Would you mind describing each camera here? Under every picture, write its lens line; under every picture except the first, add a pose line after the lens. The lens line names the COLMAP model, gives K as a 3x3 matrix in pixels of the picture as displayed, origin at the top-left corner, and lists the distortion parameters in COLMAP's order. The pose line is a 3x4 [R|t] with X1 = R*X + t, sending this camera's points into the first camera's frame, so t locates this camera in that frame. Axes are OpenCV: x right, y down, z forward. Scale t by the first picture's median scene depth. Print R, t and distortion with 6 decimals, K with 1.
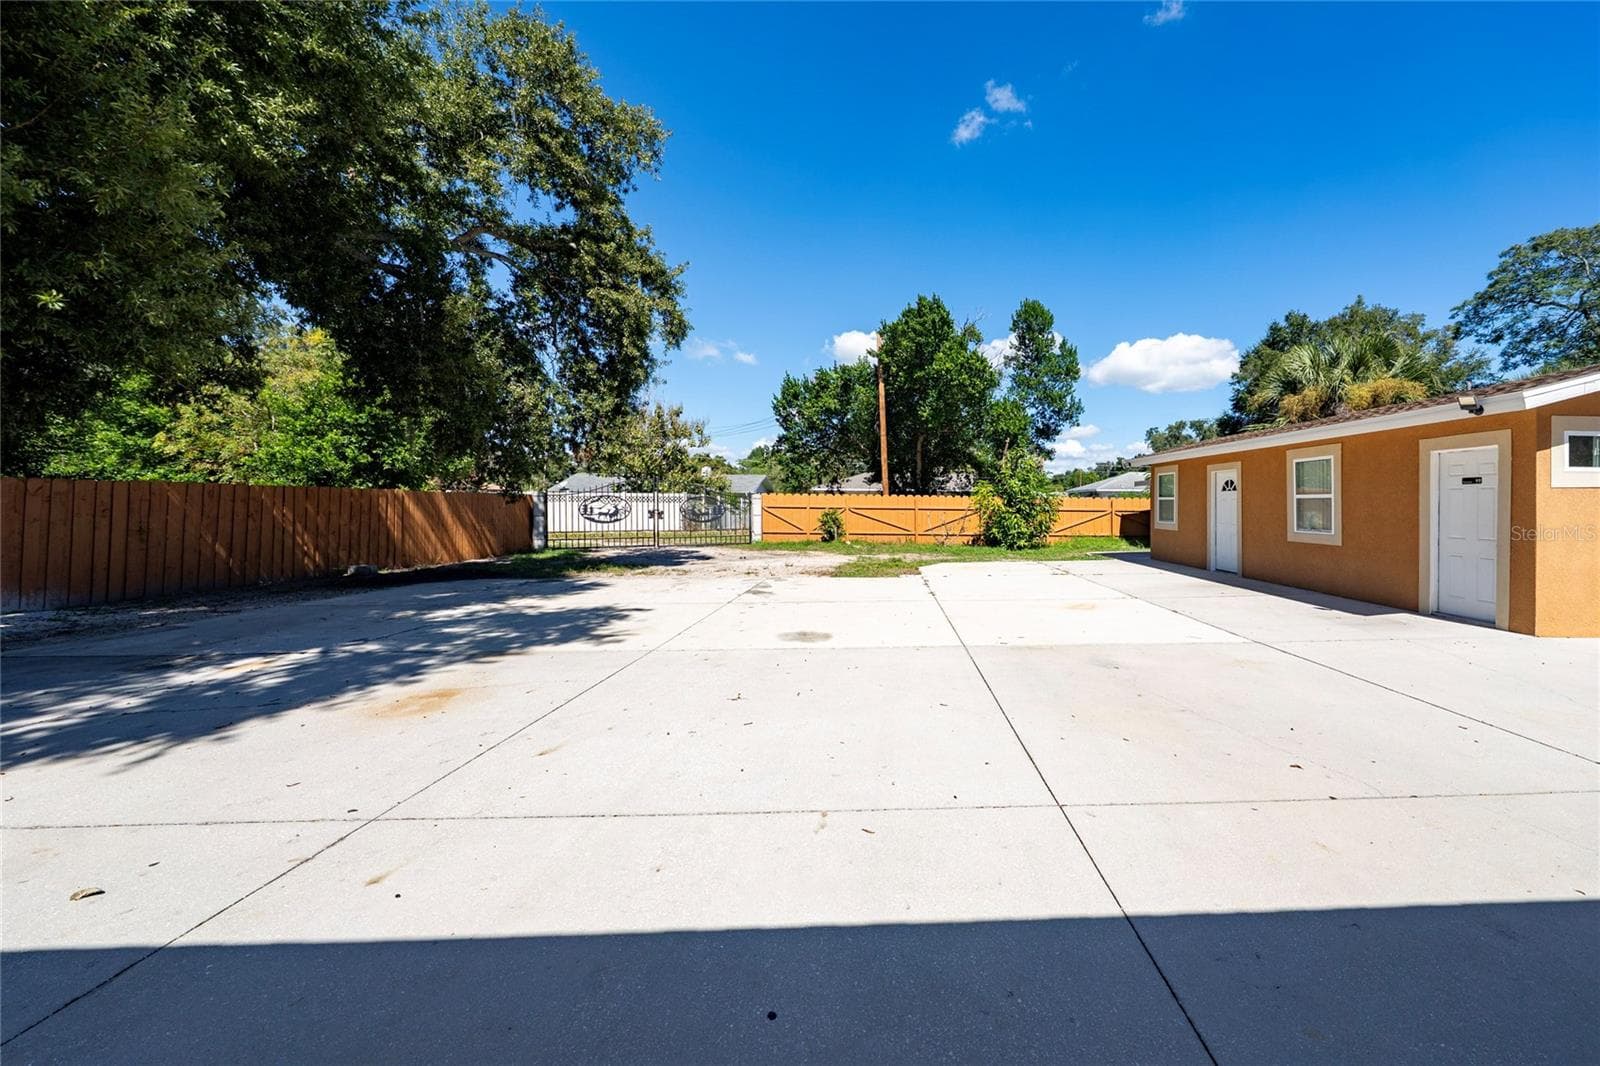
lens RADIAL K [[605.1, 0, 935.9], [0, 605.1, 490.4], [0, 0, 1]] dist [-0.013278, 0.000098]
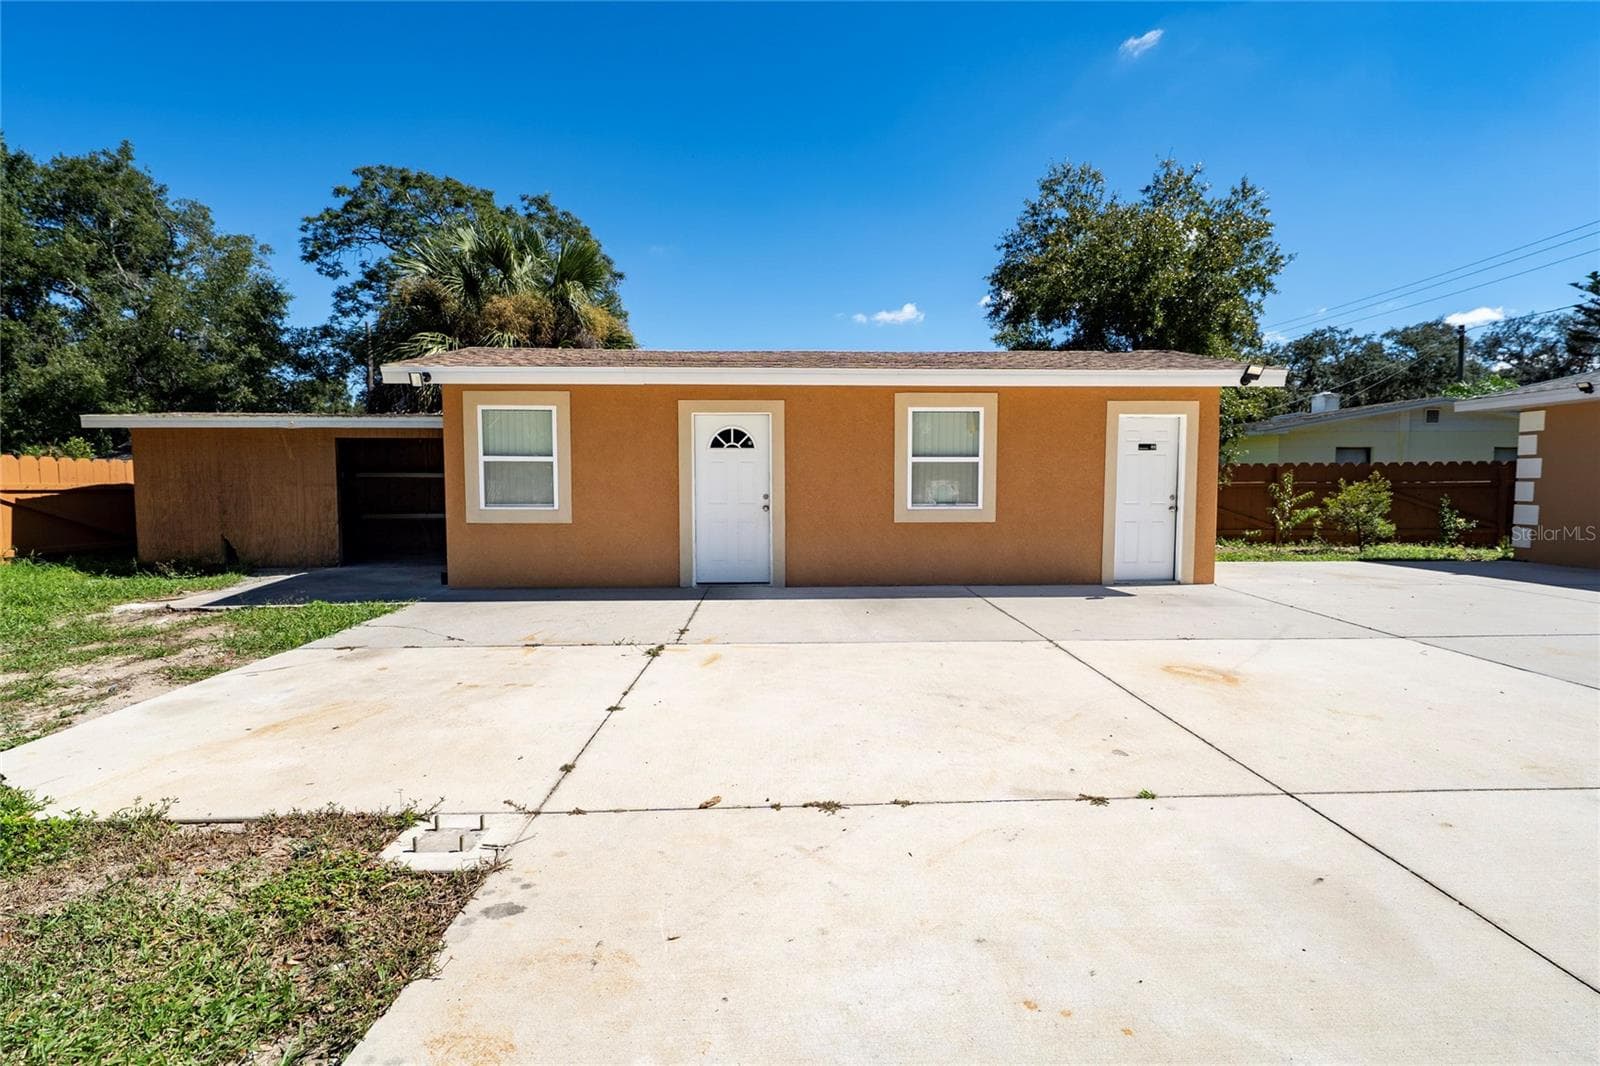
lens RADIAL K [[772.3, 0, 790.1], [0, 772.3, 532.7], [0, 0, 1]] dist [-0.002381, 0.000045]
pose [[0.055636, -0.068823, 0.996076, -0.199425], [-0.021429, 0.997309, 0.070105, 0.021506], [-0.998221, -0.025245, 0.054012, 0.656353]]
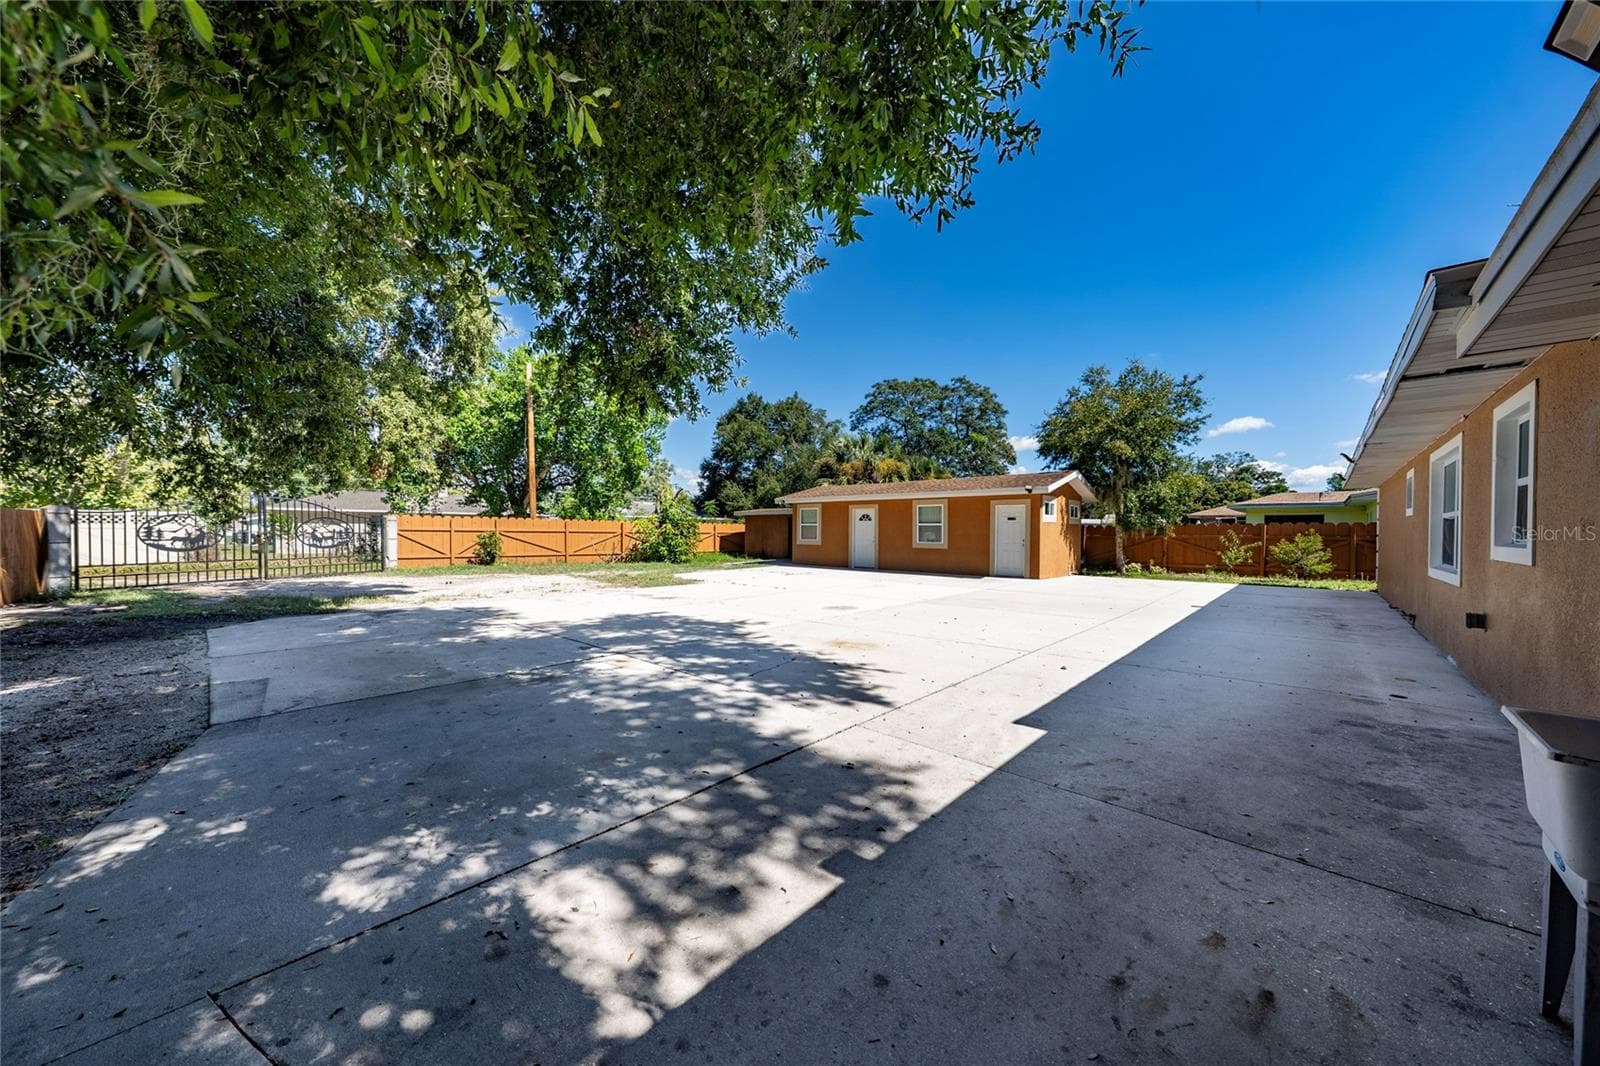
lens RADIAL K [[527.3, 0, 800.6], [0, 527.3, 534.9], [0, 0, 1]] dist [0.001481, 0.000039]
pose [[0.731291, -0.005430, 0.682044, -0.502462], [-0.018530, 0.999441, 0.027825, 0.002014], [-0.681814, -0.032986, 0.730782, 0.010580]]
